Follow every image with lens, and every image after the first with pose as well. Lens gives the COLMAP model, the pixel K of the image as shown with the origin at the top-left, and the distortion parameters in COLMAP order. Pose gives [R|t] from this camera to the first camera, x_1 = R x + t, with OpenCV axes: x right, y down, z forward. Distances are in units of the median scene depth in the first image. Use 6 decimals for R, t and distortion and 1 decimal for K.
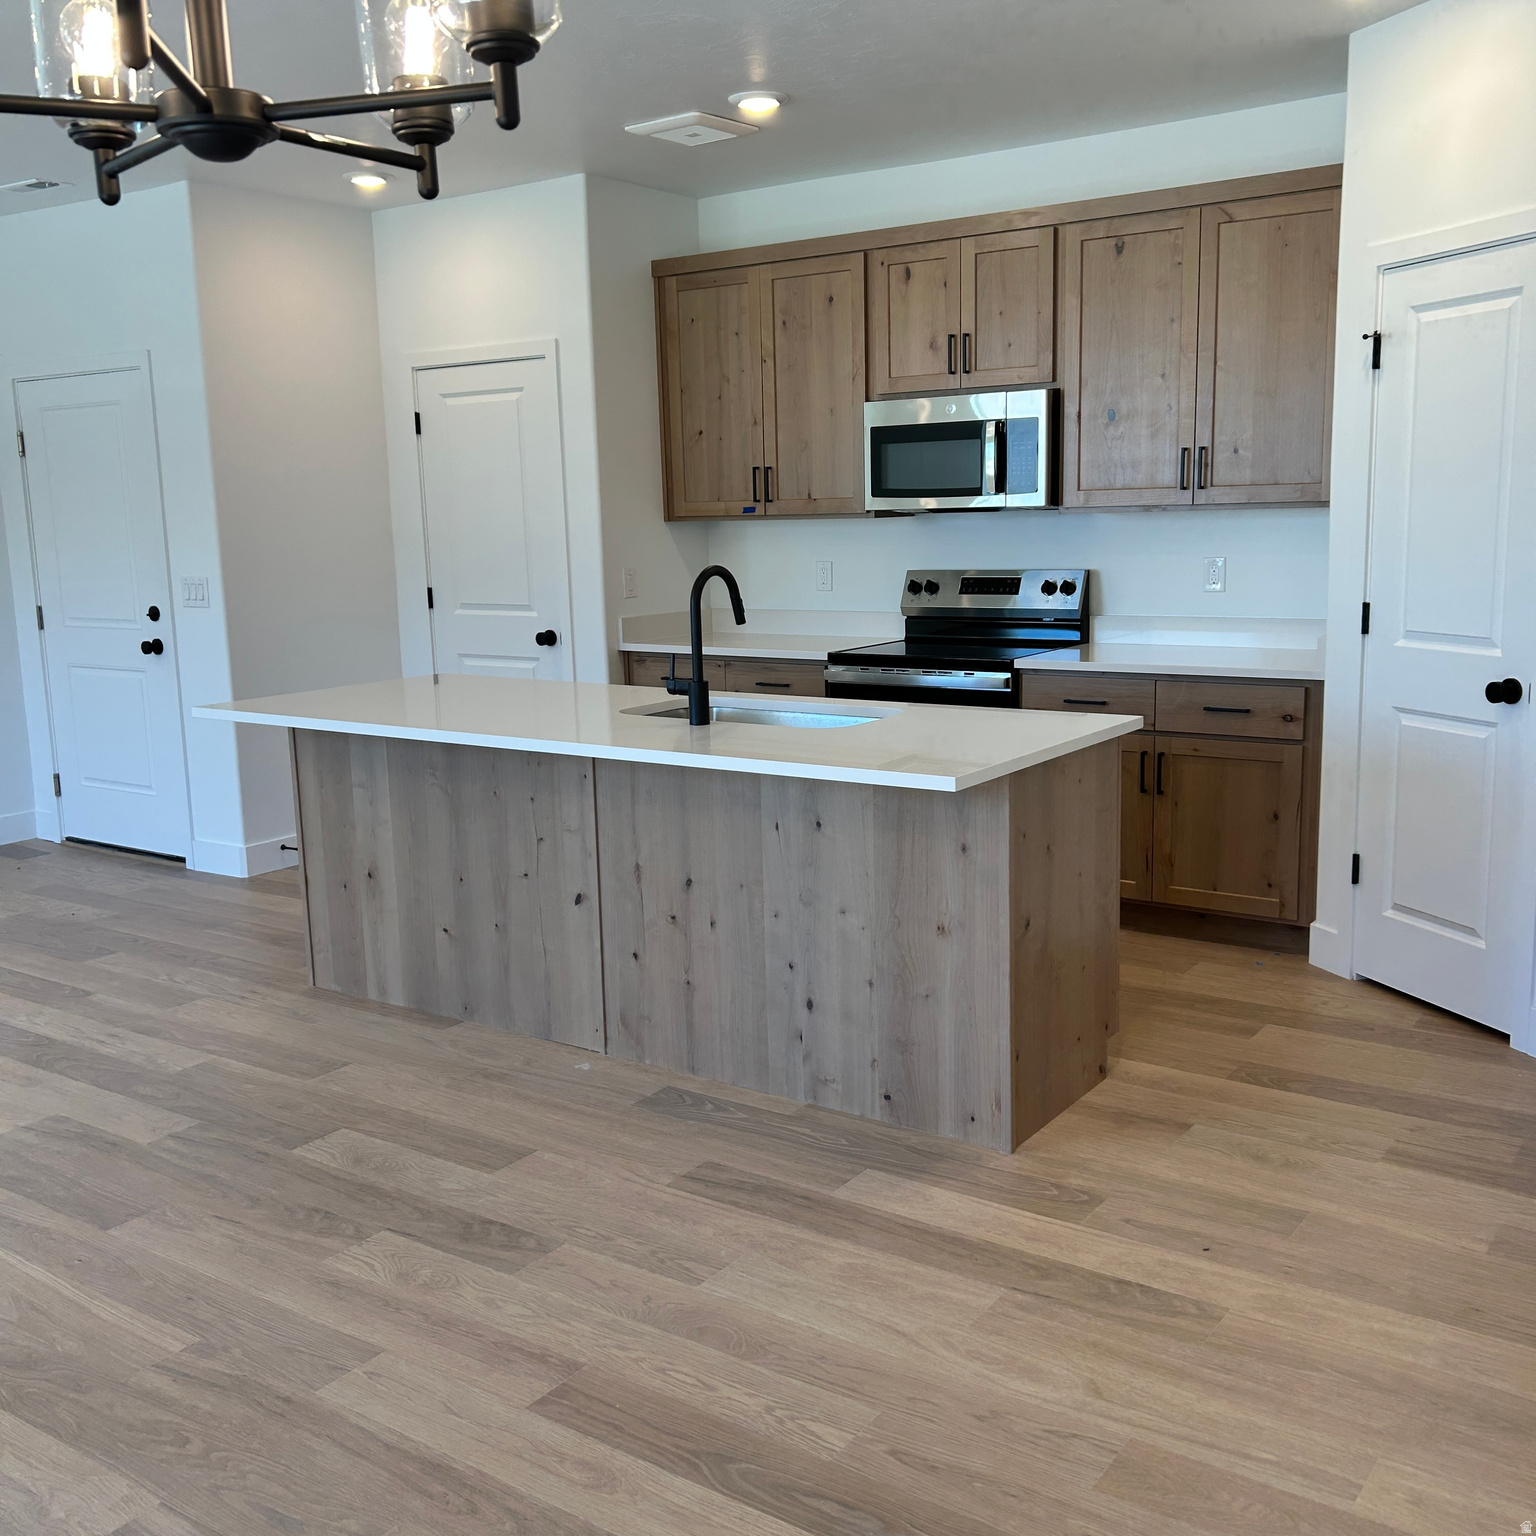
lens RADIAL K [[1537.9, 0, 775.3], [0, 1537.9, 774.7], [0, 0, 1]] dist [0.078541, -0.111509]
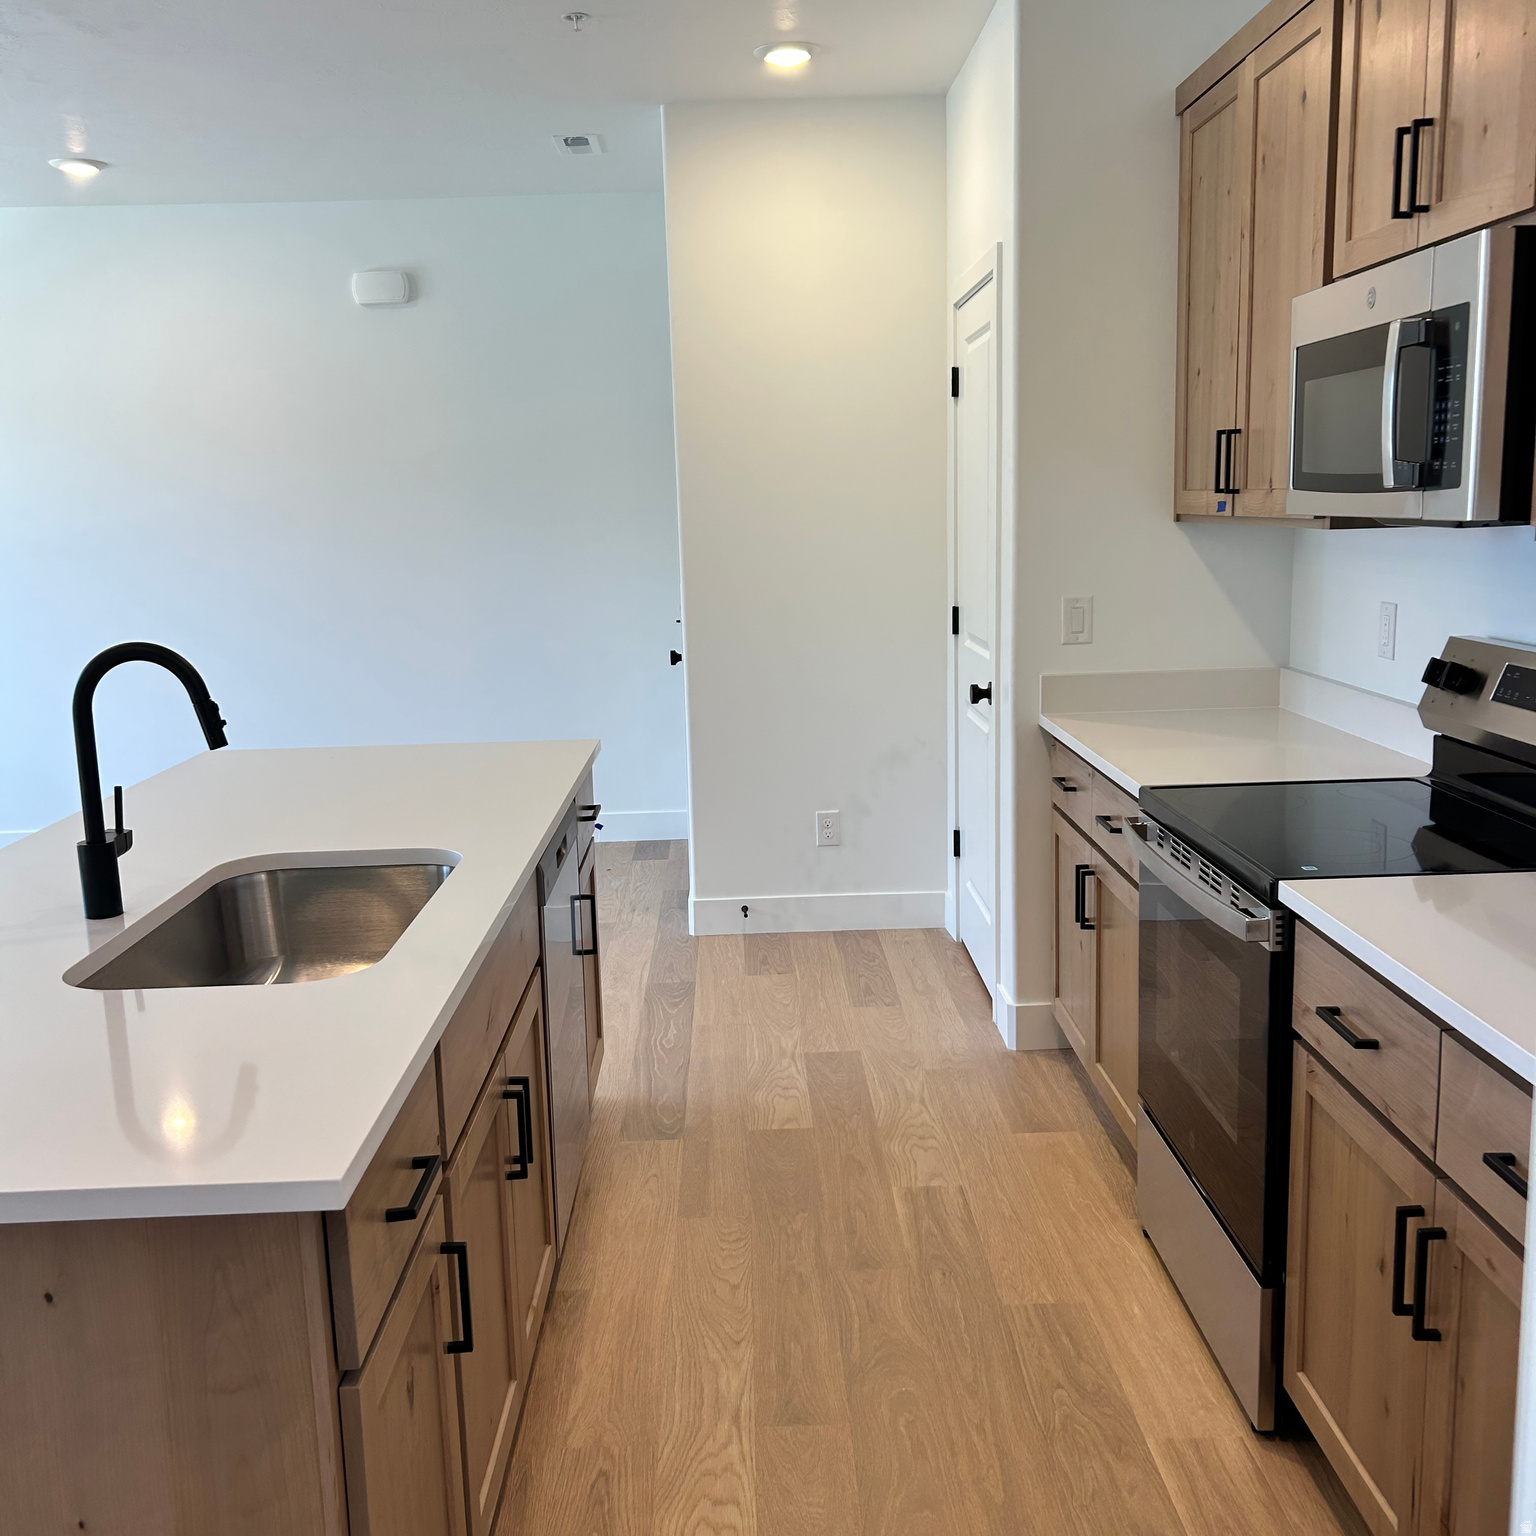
lens RADIAL K [[1540.1, 0, 761.5], [0, 1540.1, 775.1], [0, 0, 1]] dist [0.048244, -0.054324]
pose [[0.590259, 0.150893, -0.792985, 0.476330], [-0.124975, 0.987611, 0.094902, -0.148270], [0.797481, 0.043086, 0.601804, 0.729619]]
